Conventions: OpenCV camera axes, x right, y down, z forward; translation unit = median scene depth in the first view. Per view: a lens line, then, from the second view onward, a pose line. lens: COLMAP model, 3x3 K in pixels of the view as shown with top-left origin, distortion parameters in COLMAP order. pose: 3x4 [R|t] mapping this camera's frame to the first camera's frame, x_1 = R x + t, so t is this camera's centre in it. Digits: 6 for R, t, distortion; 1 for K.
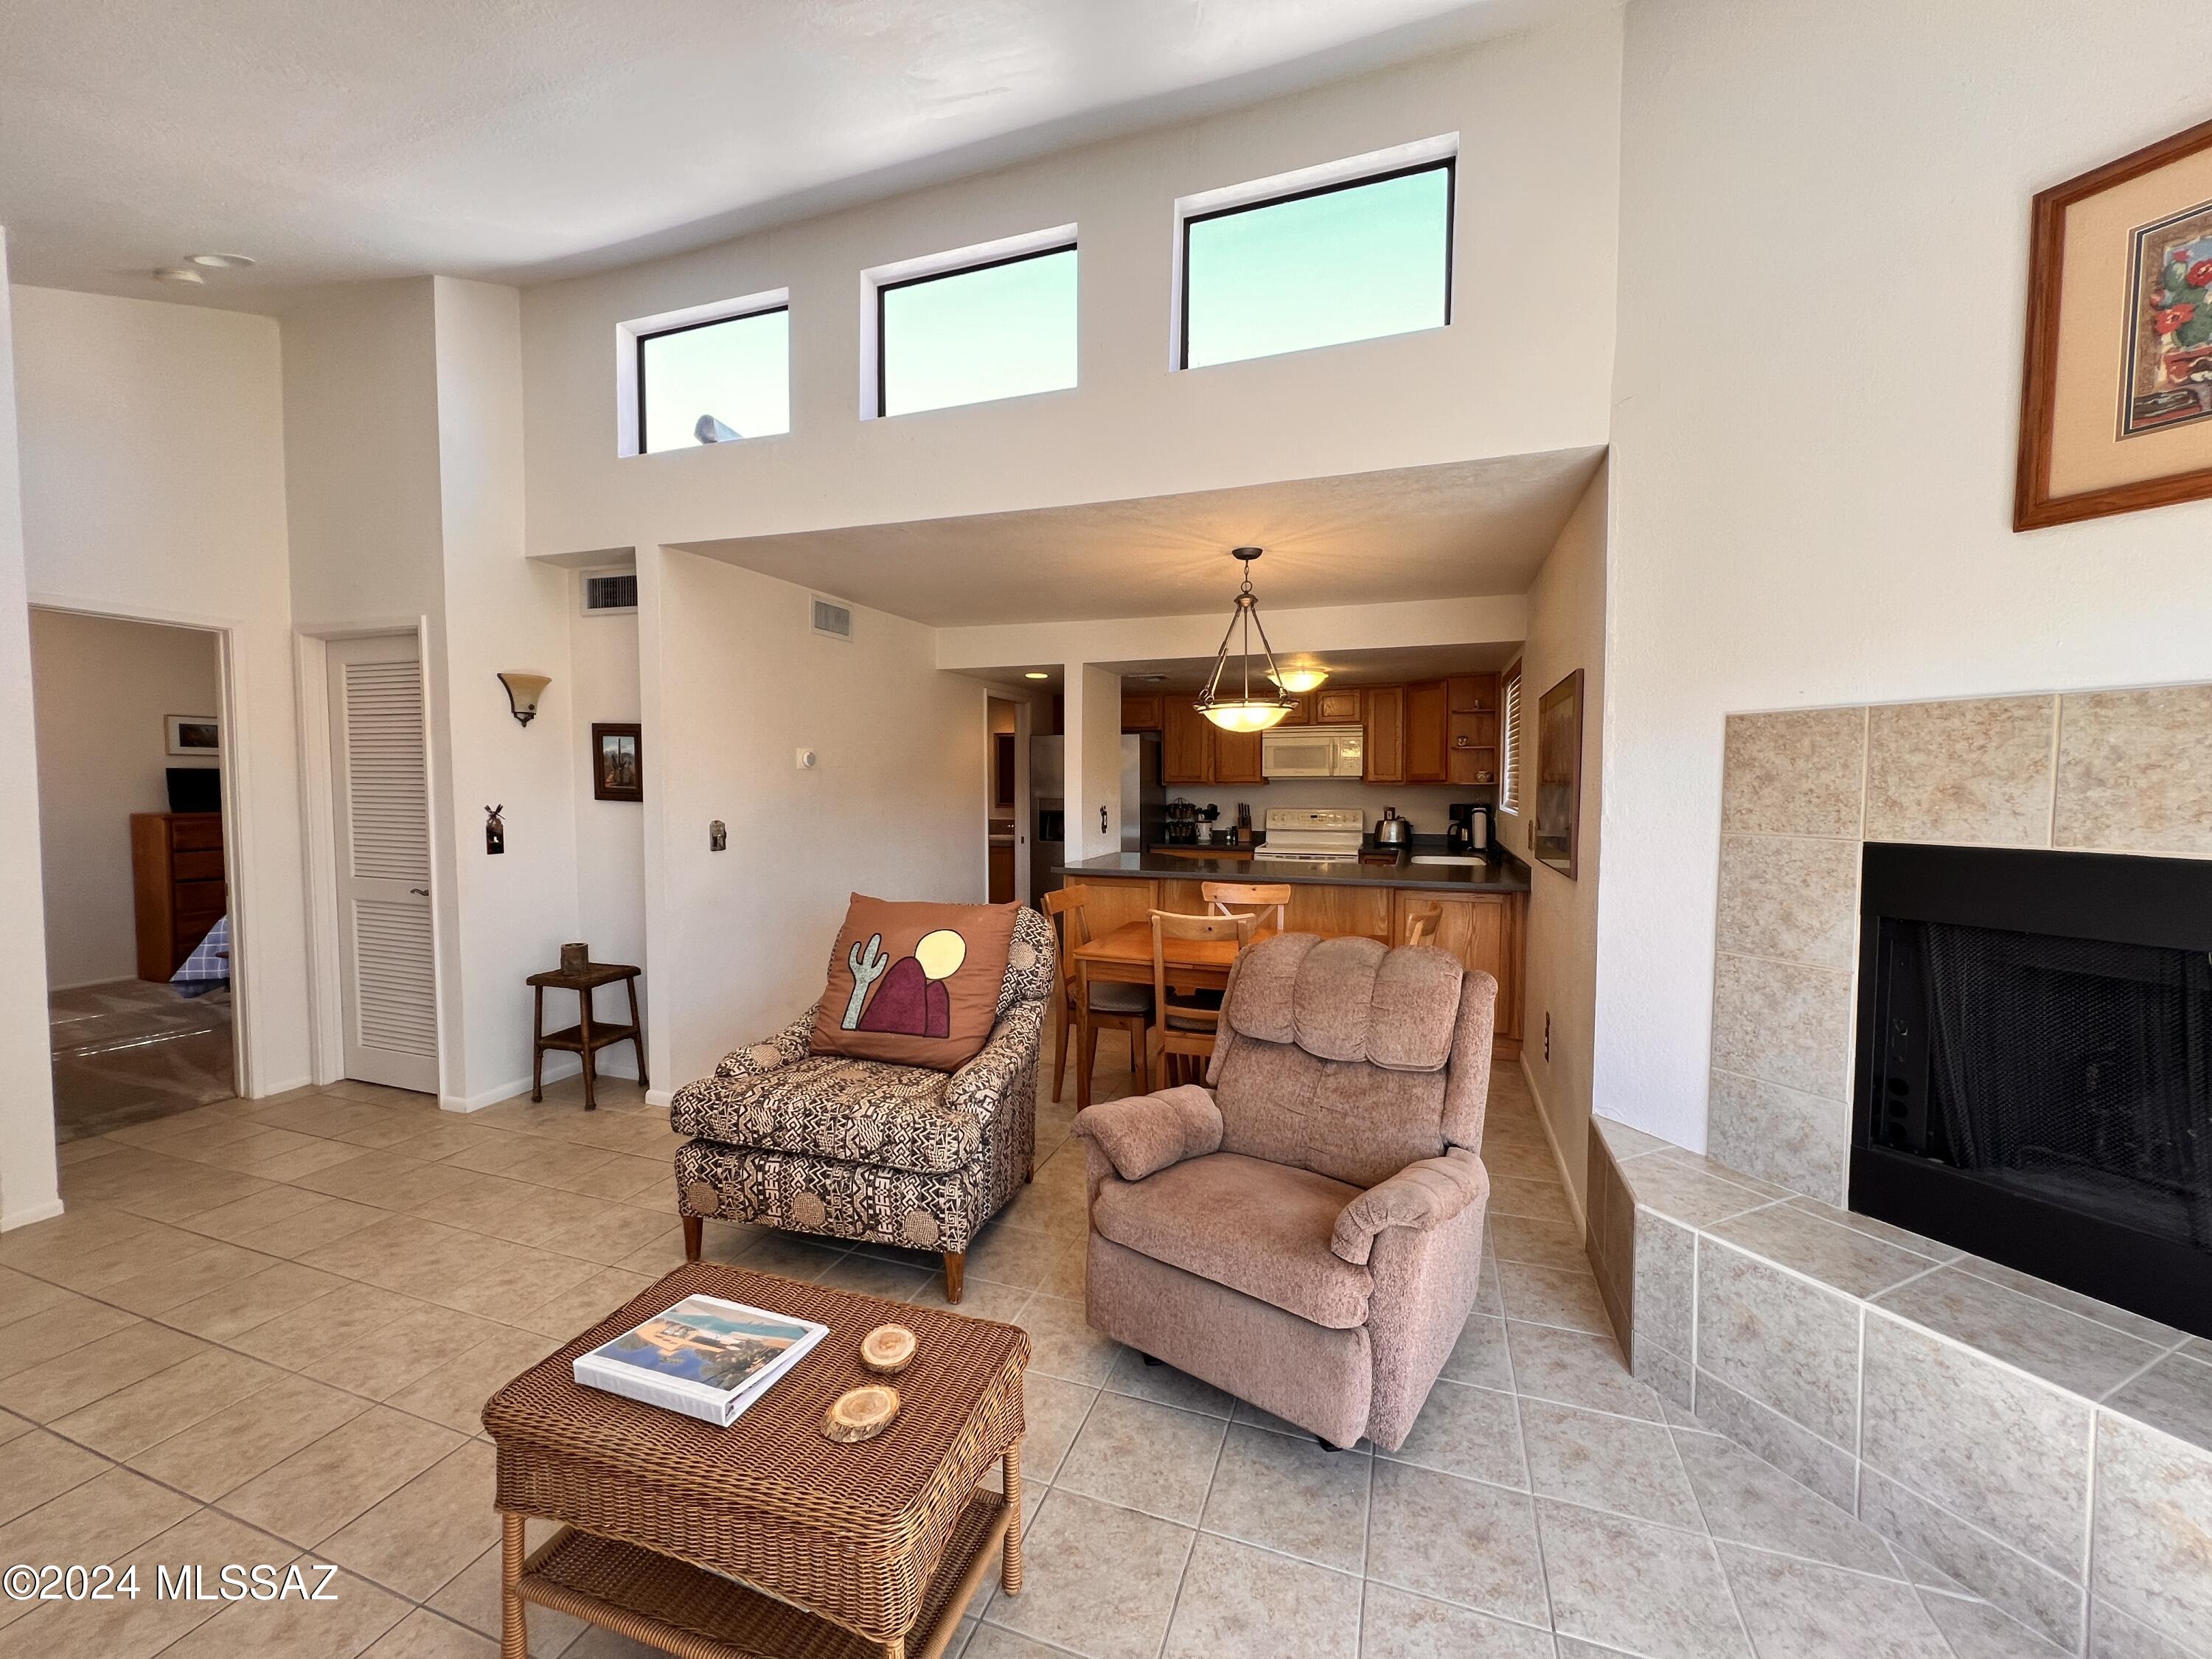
lens RADIAL K [[883.5, 0, 1099.0], [0, 883.5, 827.6], [0, 0, 1]] dist [-0.004455, 0.000843]
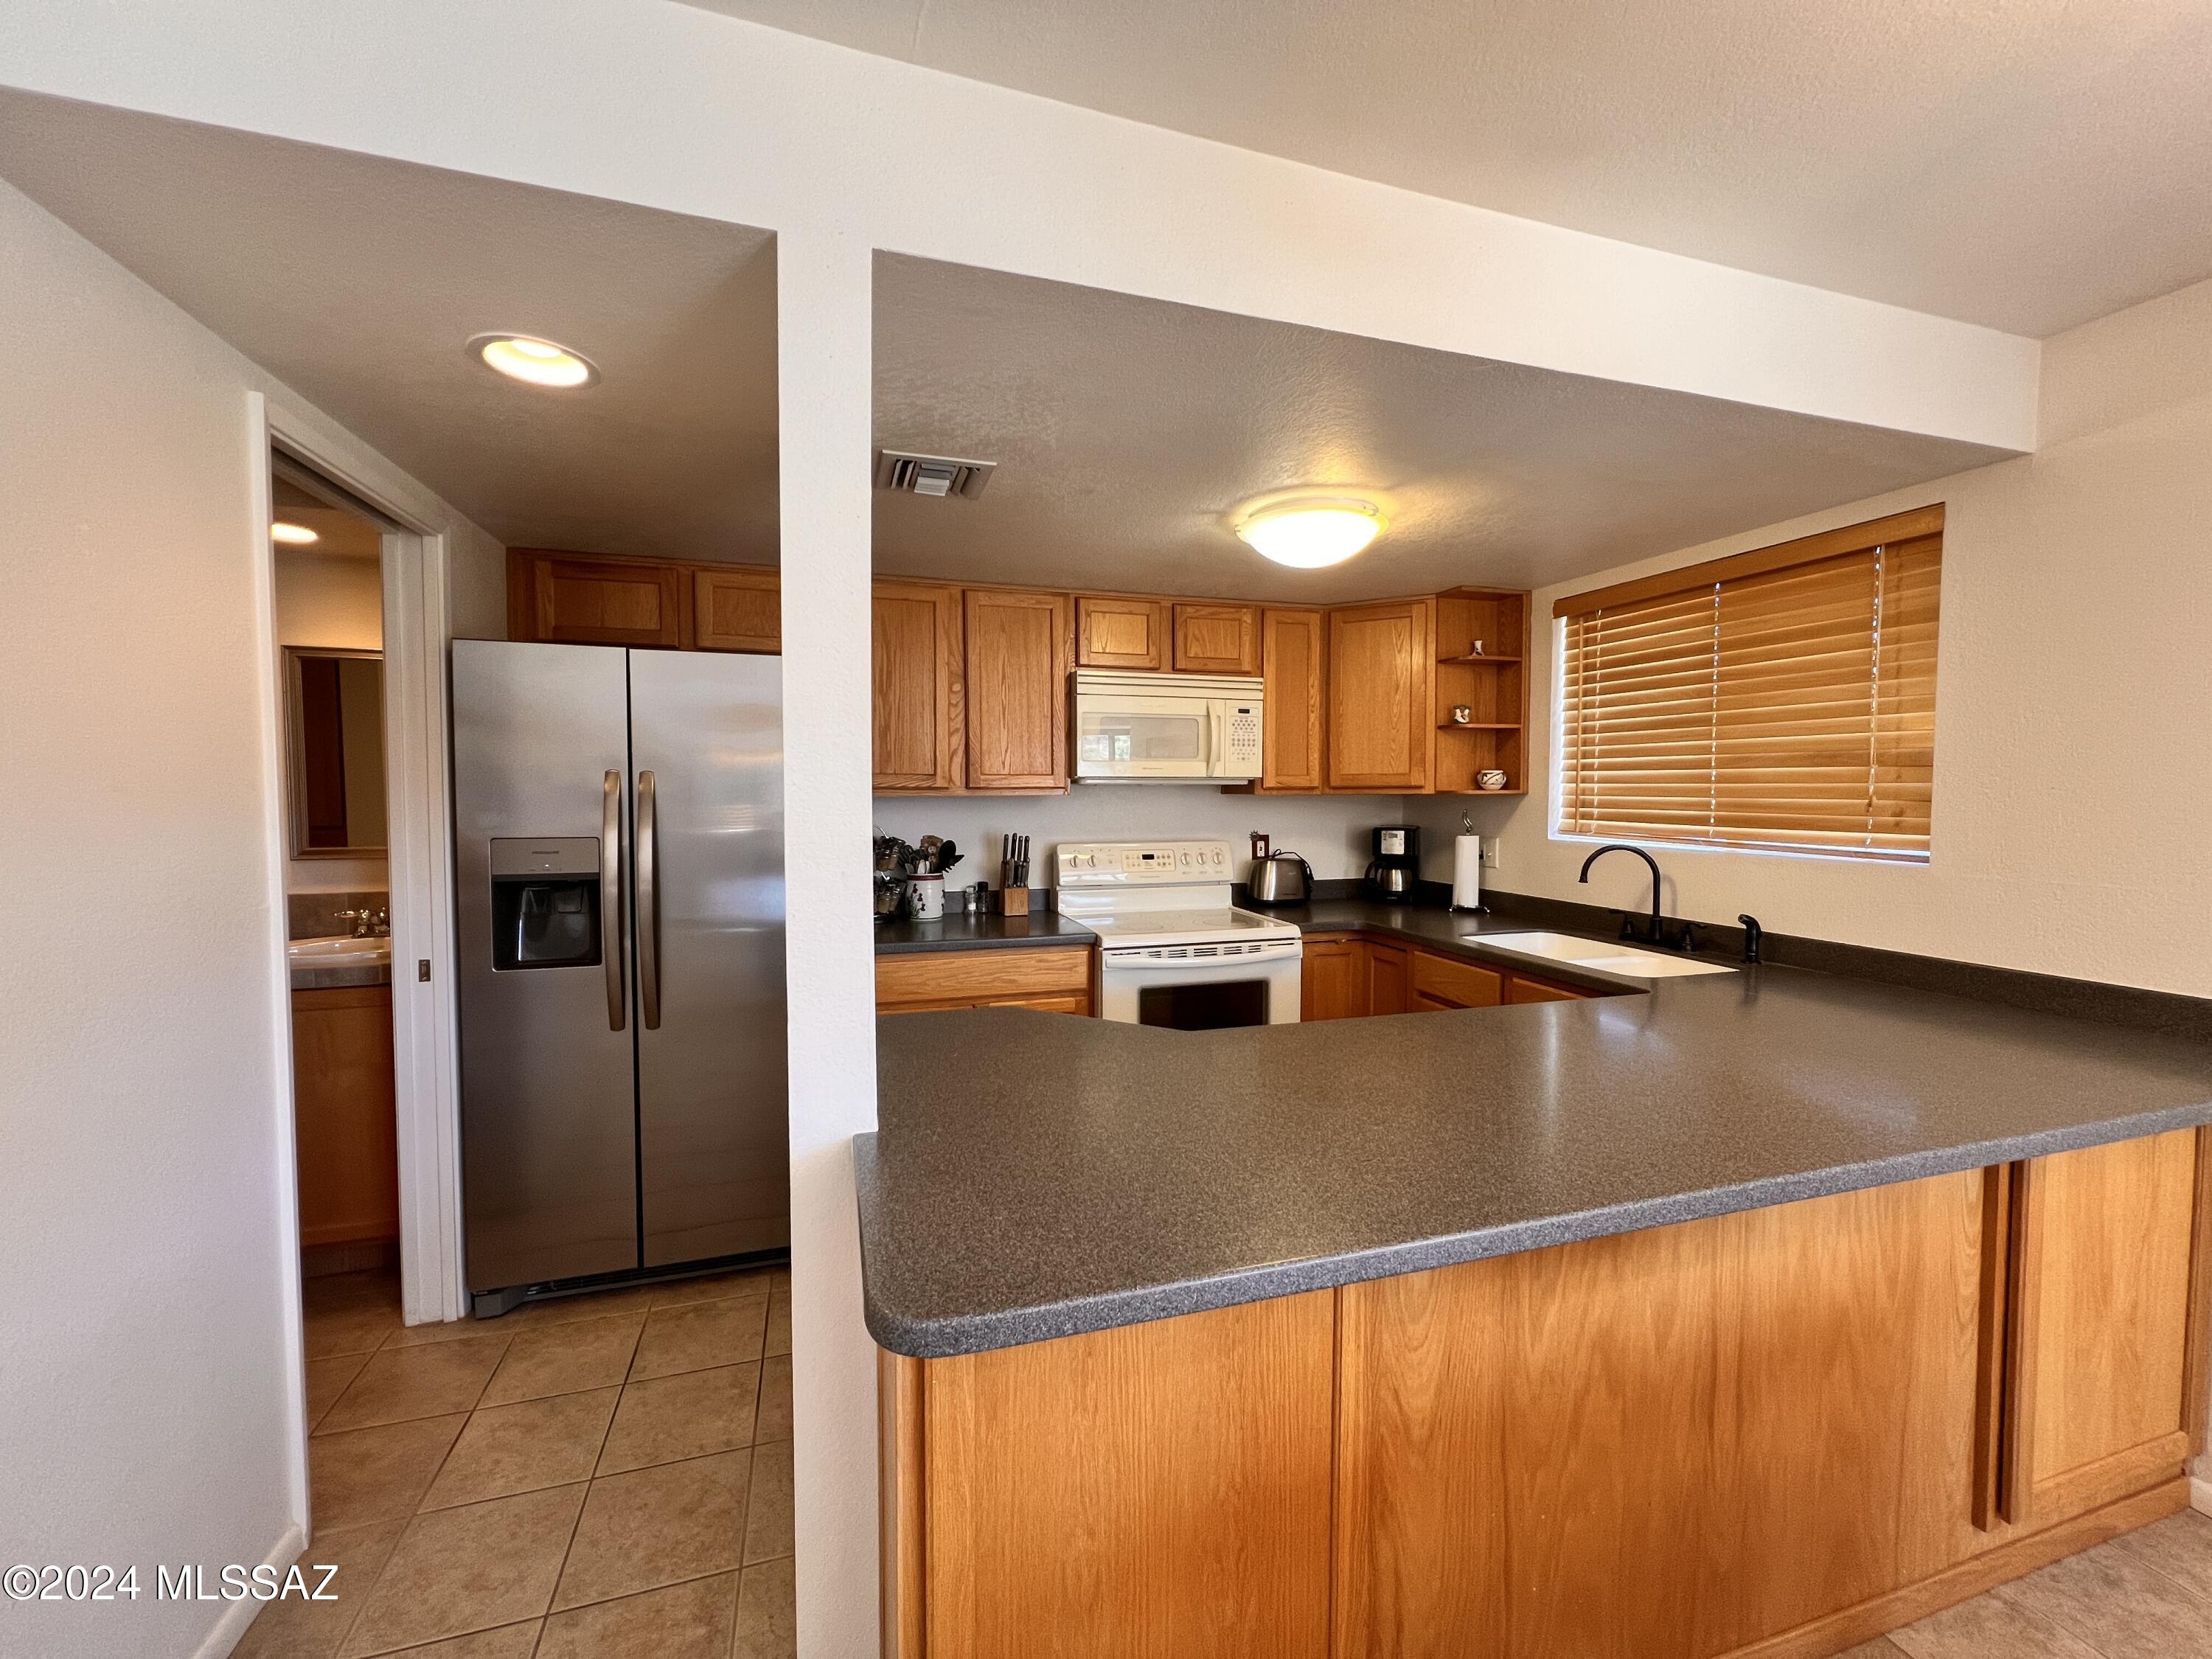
lens RADIAL K [[883.5, 0, 1102.9], [0, 883.5, 825.2], [0, 0, 1]] dist [-0.004455, 0.000843]
pose [[0.798499, -0.022318, 0.601582, -0.242027], [0.029337, 0.999568, -0.001857, -0.088254], [-0.601281, 0.019131, 0.798809, 1.762505]]
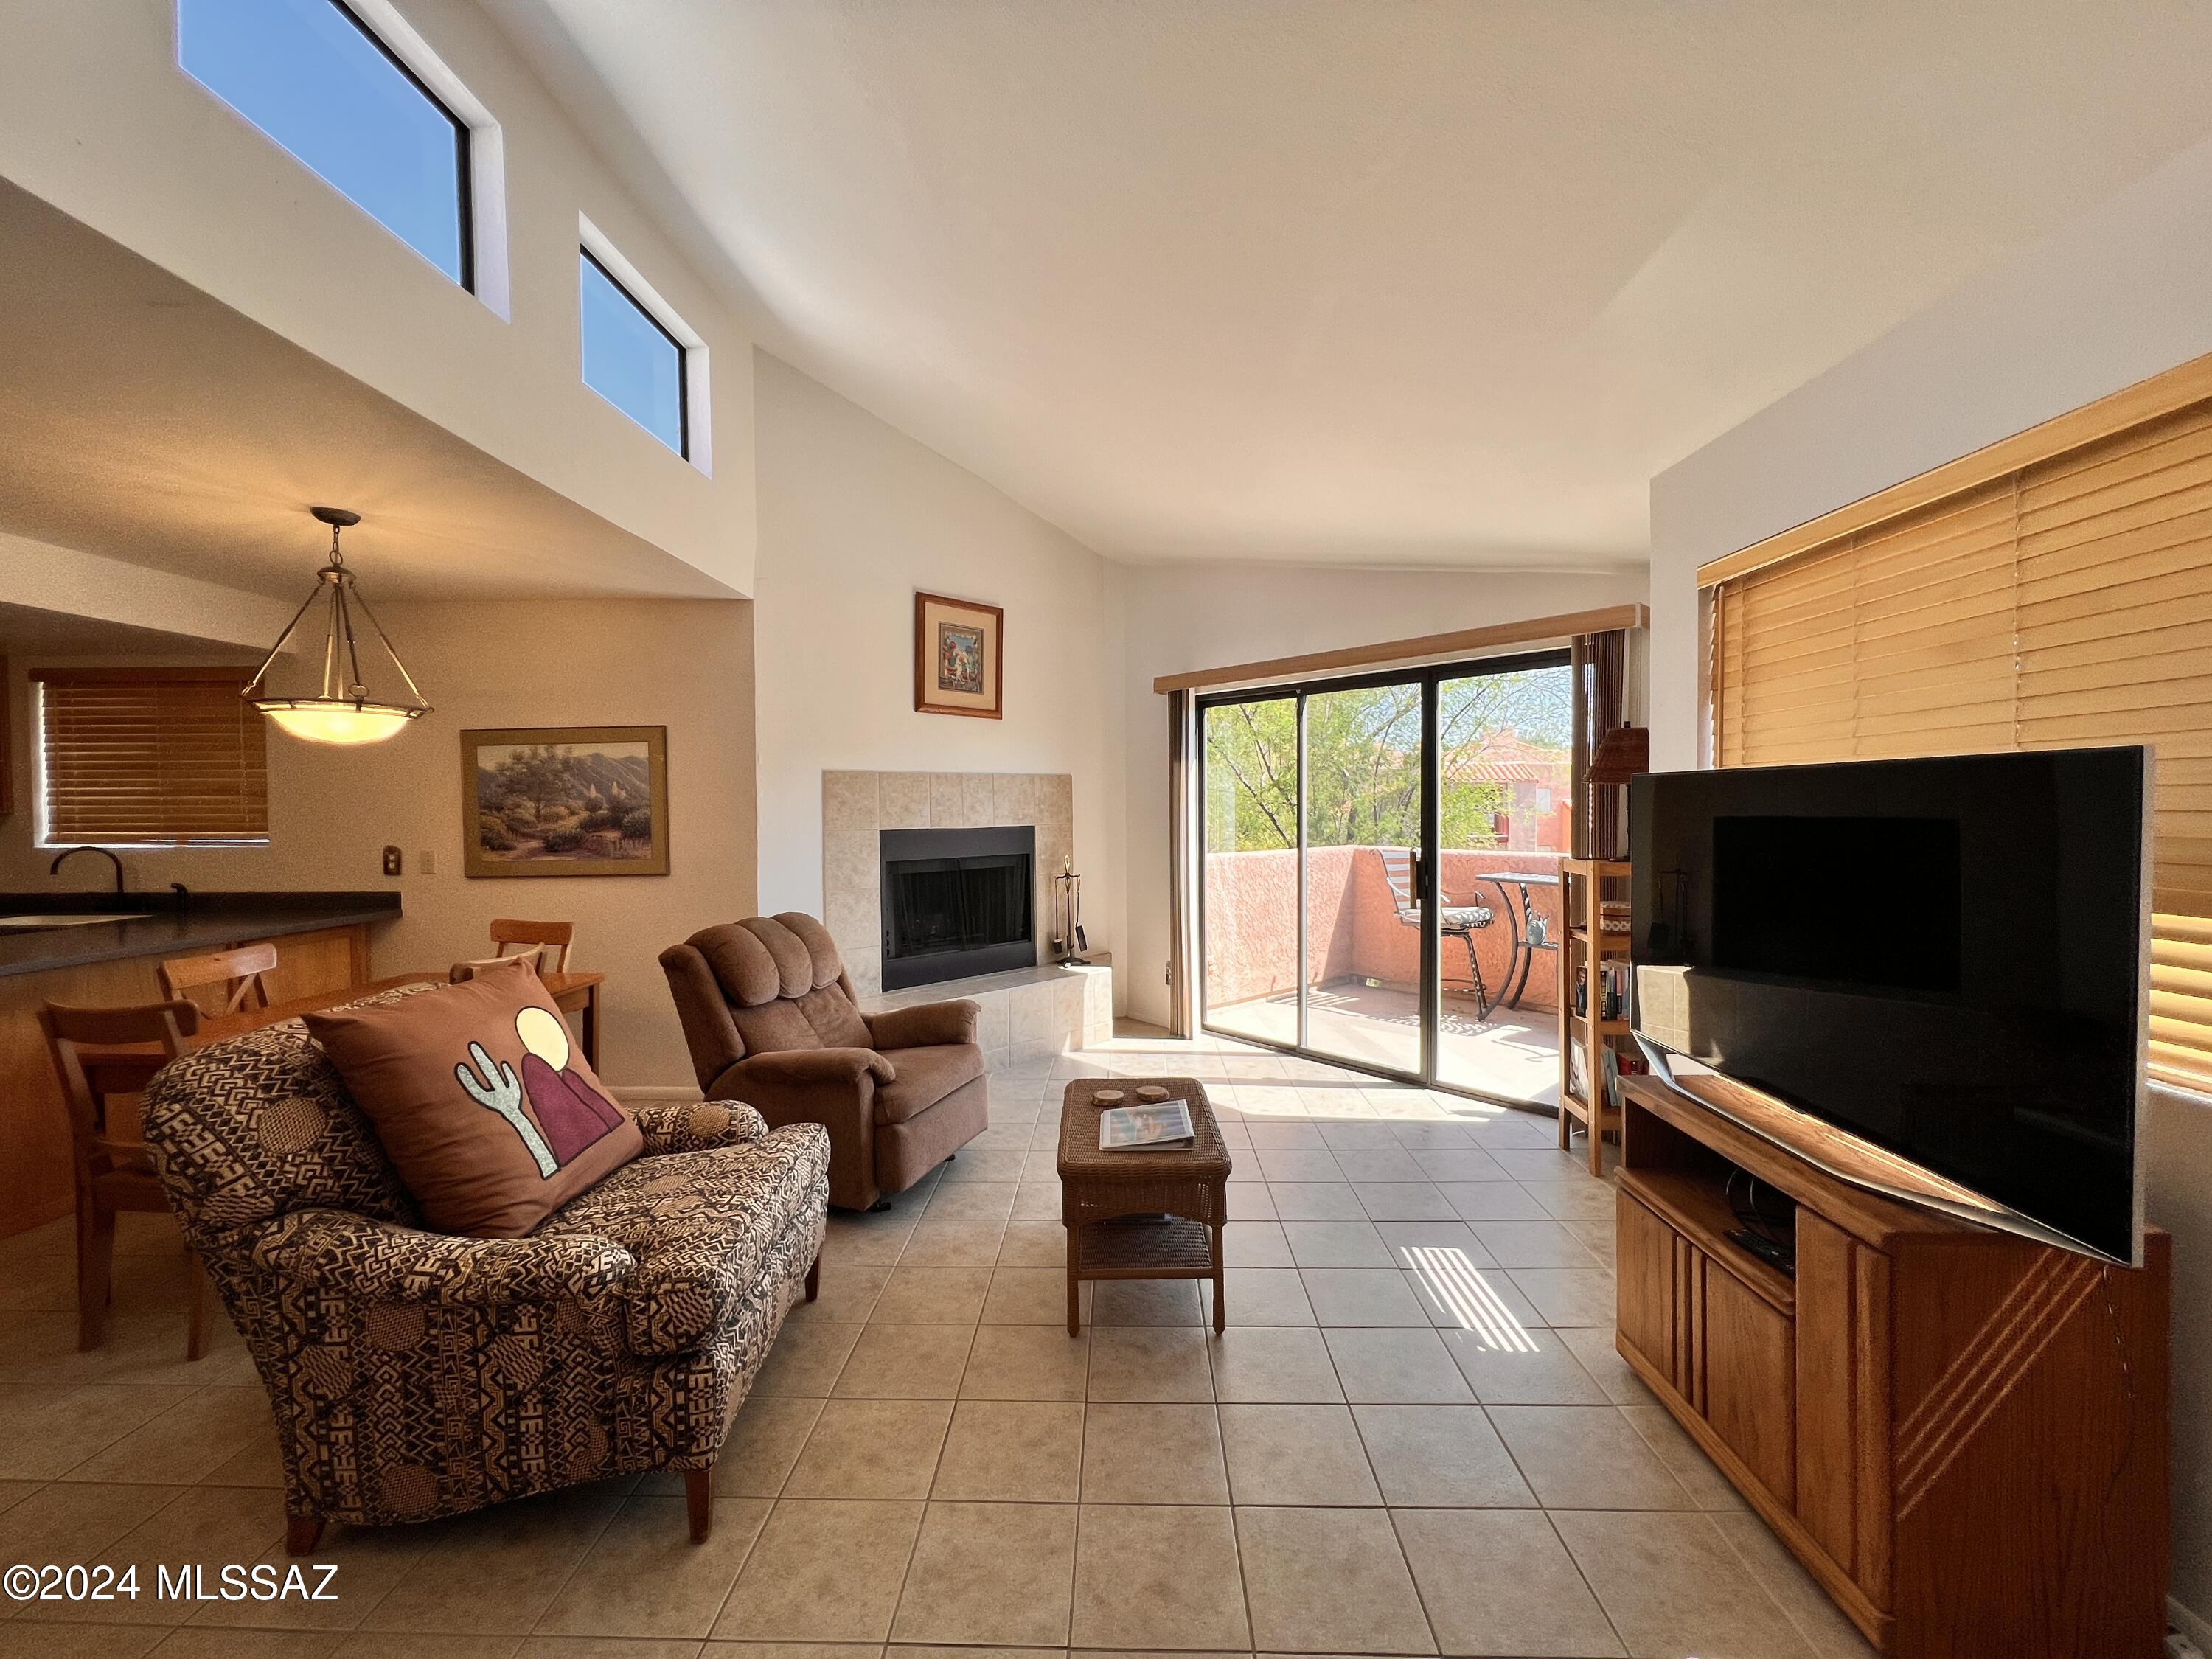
lens RADIAL K [[883.5, 0, 1100.1], [0, 883.5, 826.3], [0, 0, 1]] dist [-0.004455, 0.000843]
pose [[-0.306934, -0.019642, 0.951528, -1.222931], [0.055597, 0.997710, 0.038529, -0.041578], [-0.950105, 0.064729, -0.305139, 0.937271]]
